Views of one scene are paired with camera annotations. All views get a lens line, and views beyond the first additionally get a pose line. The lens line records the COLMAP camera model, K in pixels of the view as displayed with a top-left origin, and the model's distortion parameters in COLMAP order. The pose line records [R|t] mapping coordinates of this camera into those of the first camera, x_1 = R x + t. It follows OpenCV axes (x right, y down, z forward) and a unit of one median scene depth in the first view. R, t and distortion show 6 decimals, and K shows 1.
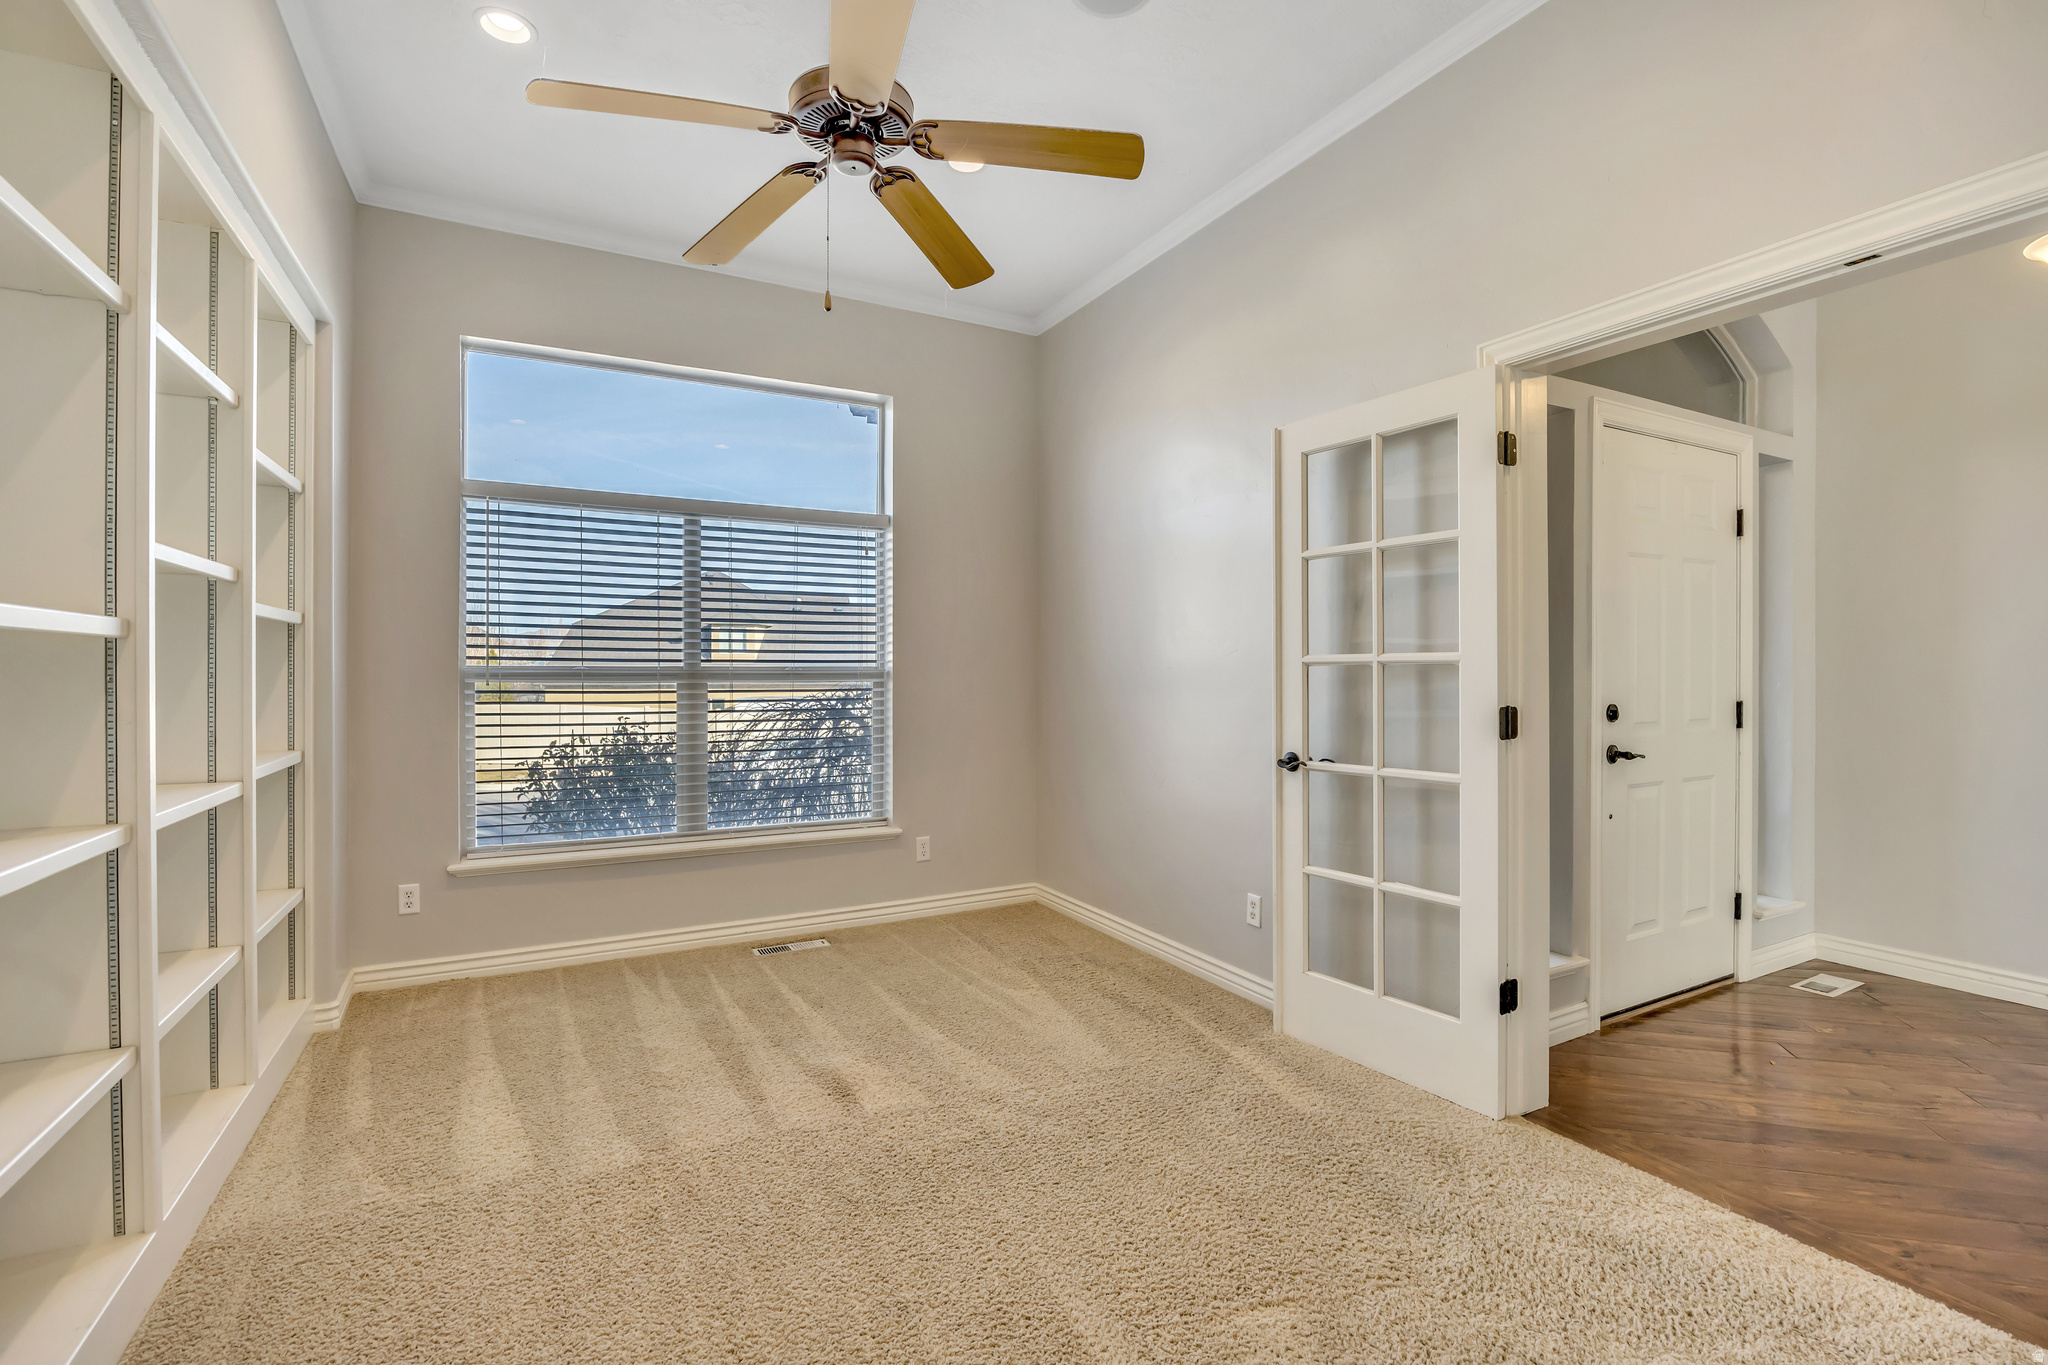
lens RADIAL K [[922.4, 0, 1026.5], [0, 922.4, 669.1], [0, 0, 1]] dist [-0.002019, -0.000291]
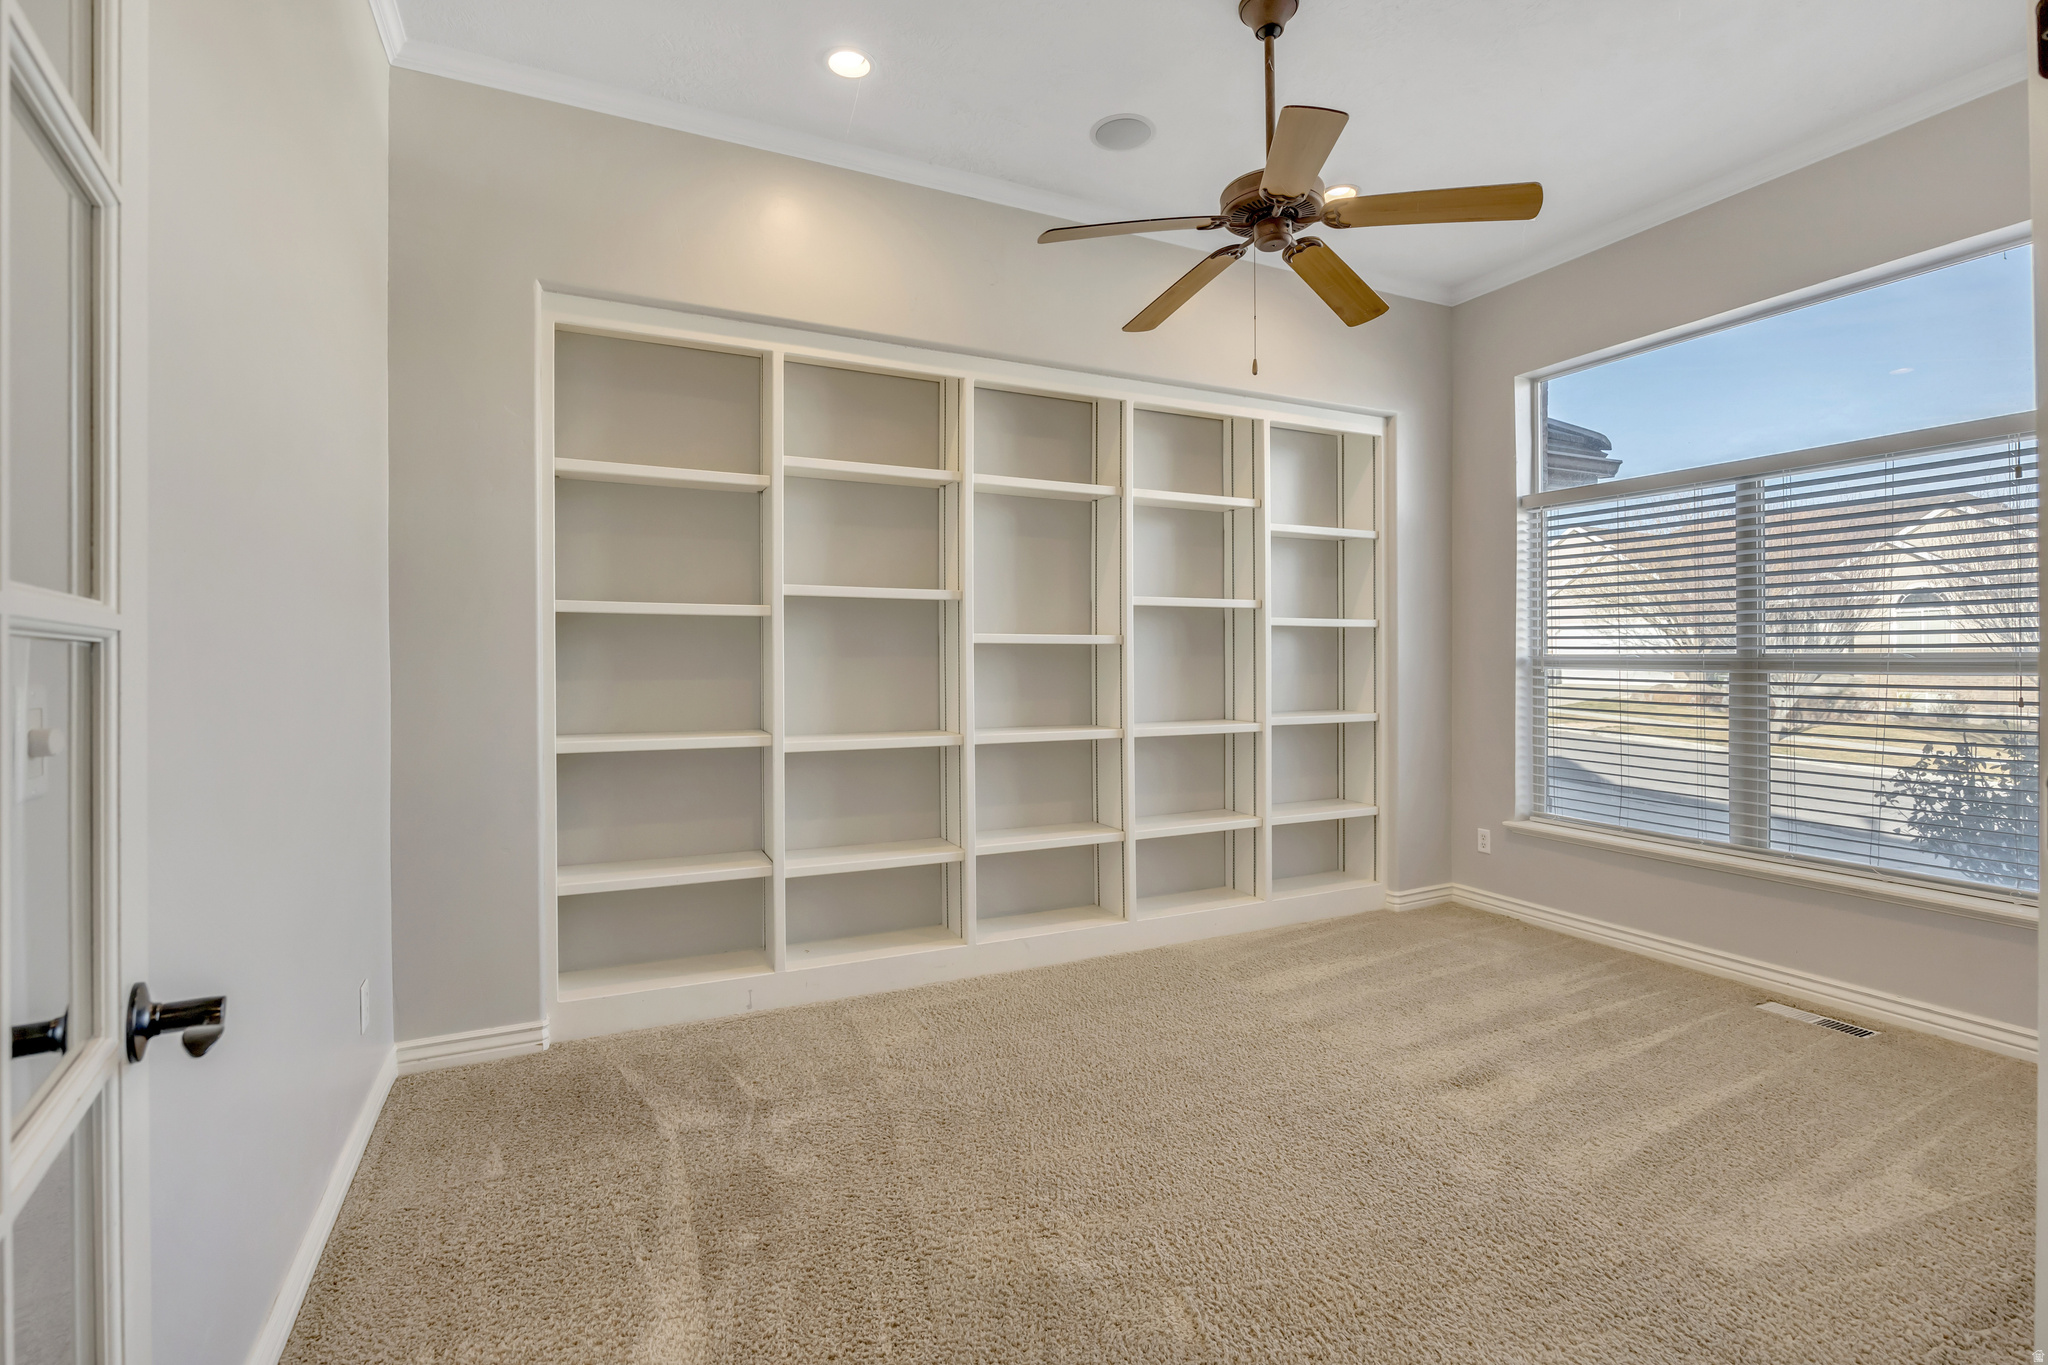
lens RADIAL K [[922.4, 0, 1026.5], [0, 922.4, 669.1], [0, 0, 1]] dist [-0.002019, -0.000291]
pose [[-0.035556, 0.012957, -0.999284, 0.660316], [0.003079, 0.999913, 0.012856, -0.003059], [0.999363, -0.002620, -0.035593, 0.461509]]
